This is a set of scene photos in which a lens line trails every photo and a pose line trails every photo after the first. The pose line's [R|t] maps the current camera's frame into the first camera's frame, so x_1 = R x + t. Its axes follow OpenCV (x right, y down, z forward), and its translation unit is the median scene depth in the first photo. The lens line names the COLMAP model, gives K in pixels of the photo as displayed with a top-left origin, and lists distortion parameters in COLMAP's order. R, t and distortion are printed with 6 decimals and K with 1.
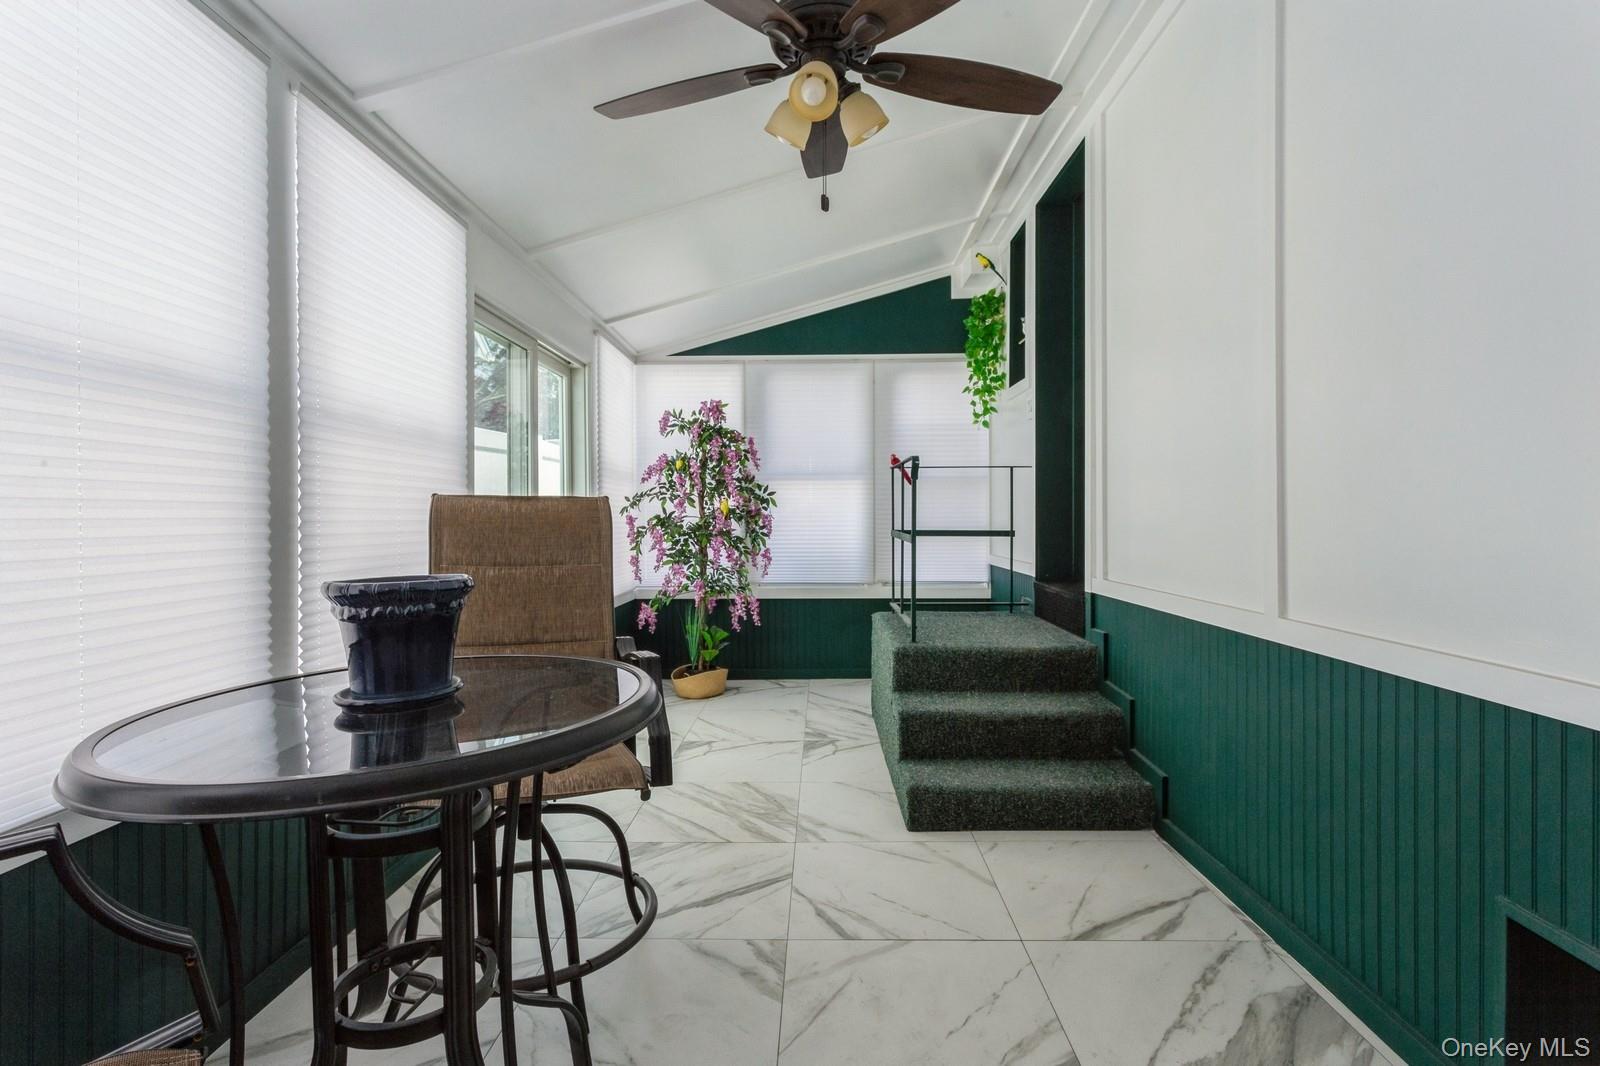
lens RADIAL K [[772.5, 0, 793.2], [0, 772.5, 514.3], [0, 0, 1]] dist [-0.002116, 0.000433]
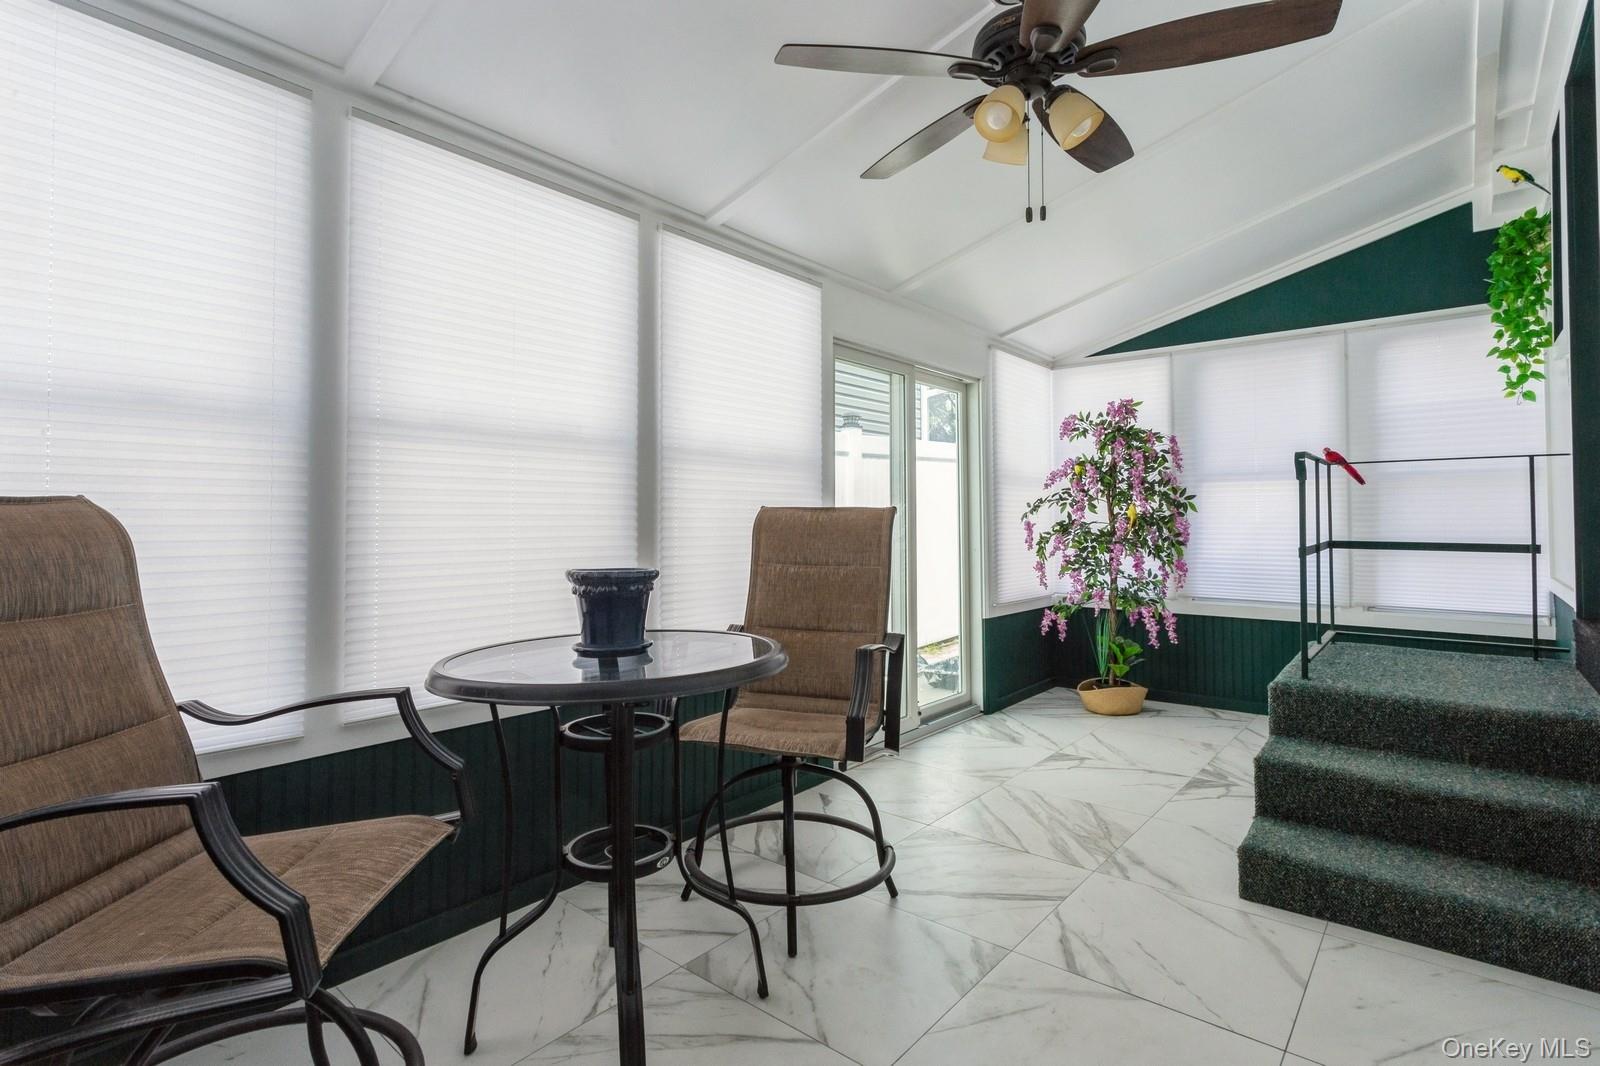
lens RADIAL K [[778.2, 0, 800.6], [0, 778.2, 494.8], [0, 0, 1]] dist [-0.000186, 0.000828]
pose [[0.784796, -0.017359, -0.619511, 0.222470], [0.000157, 0.999613, -0.027810, -0.005752], [0.619754, 0.021728, 0.784495, 0.015067]]
